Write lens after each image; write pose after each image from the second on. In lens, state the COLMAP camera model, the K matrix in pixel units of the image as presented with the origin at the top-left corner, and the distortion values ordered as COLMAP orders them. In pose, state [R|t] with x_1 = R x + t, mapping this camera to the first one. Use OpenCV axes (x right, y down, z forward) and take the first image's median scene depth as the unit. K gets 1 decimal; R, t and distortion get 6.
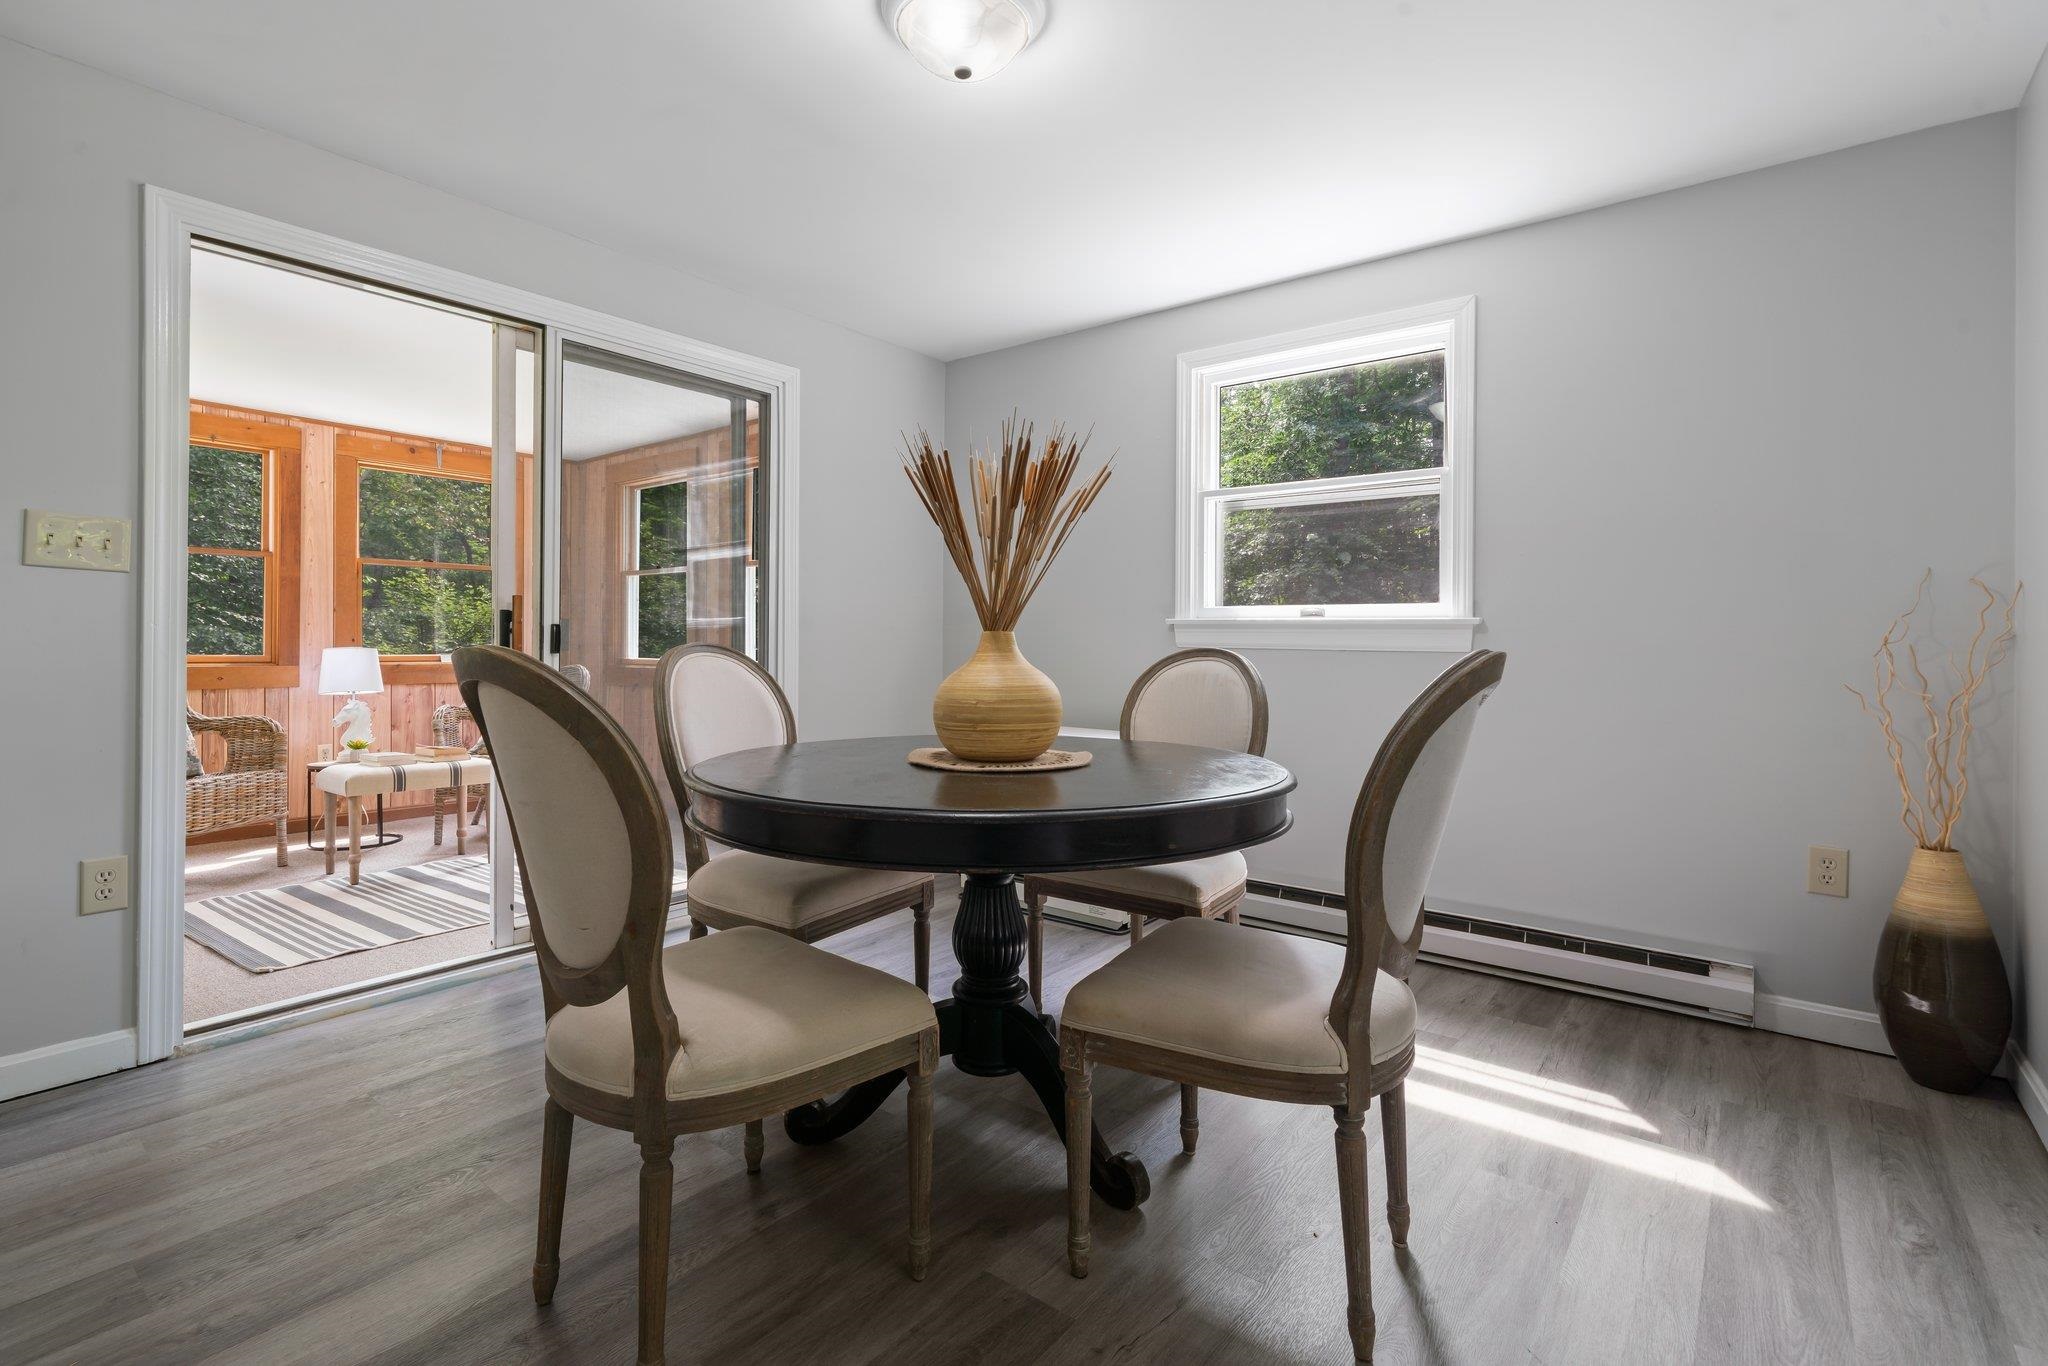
lens RADIAL K [[938.3, 0, 1016.9], [0, 938.3, 662.4], [0, 0, 1]] dist [-0.003728, 0.000909]
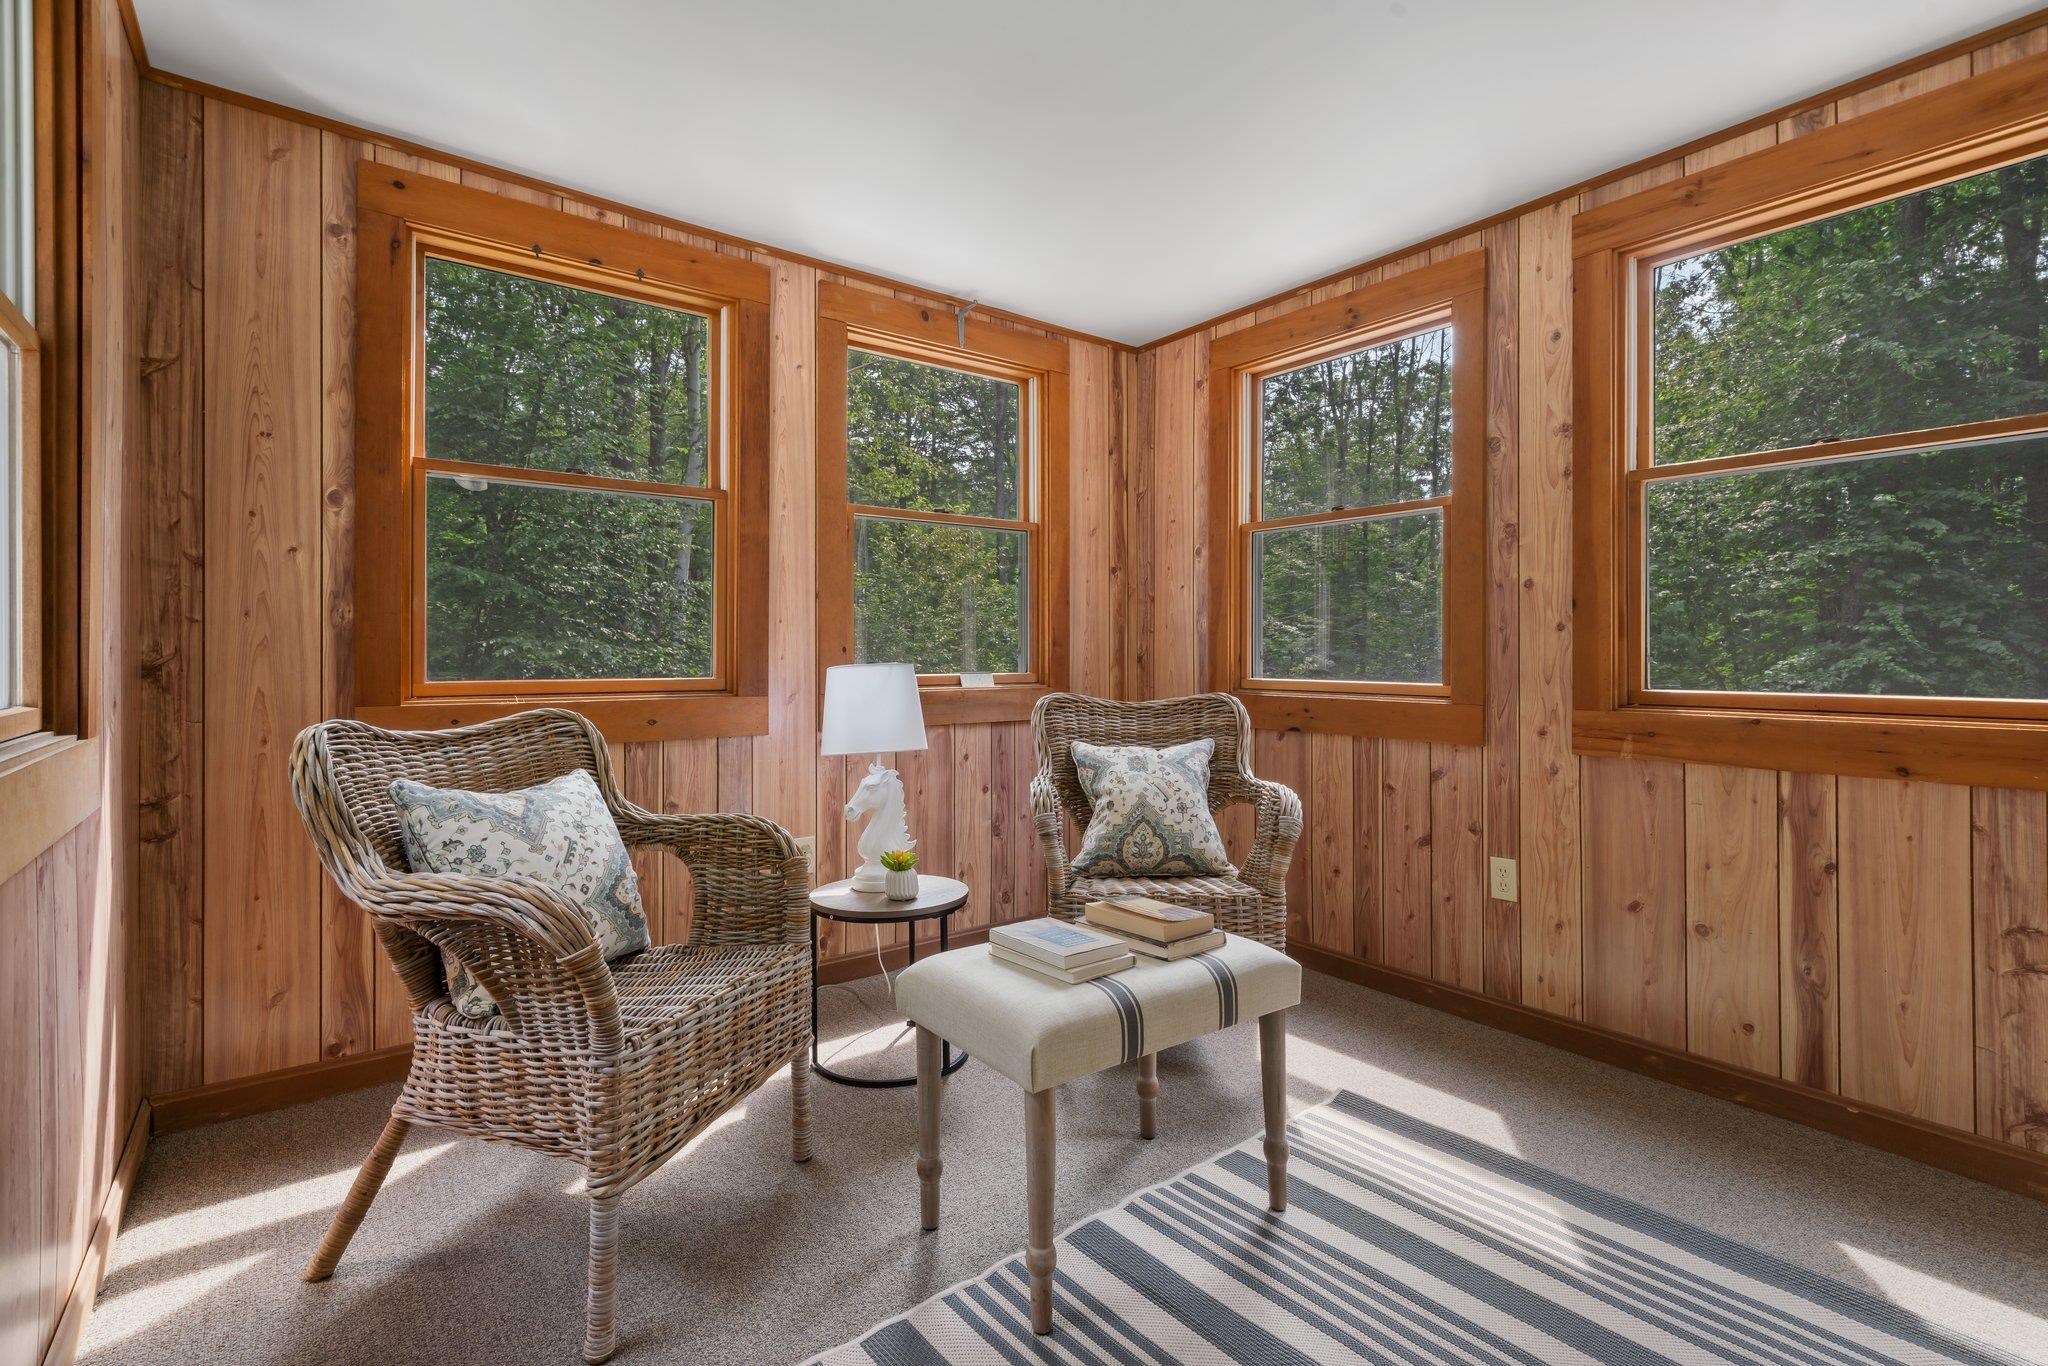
lens RADIAL K [[938.3, 0, 1036.2], [0, 938.3, 670.2], [0, 0, 1]] dist [-0.003728, 0.000909]
pose [[0.970078, -0.004082, -0.242758, -0.482546], [0.003533, 0.999990, -0.002694, -0.009884], [0.242767, 0.001756, 0.970083, 0.506480]]
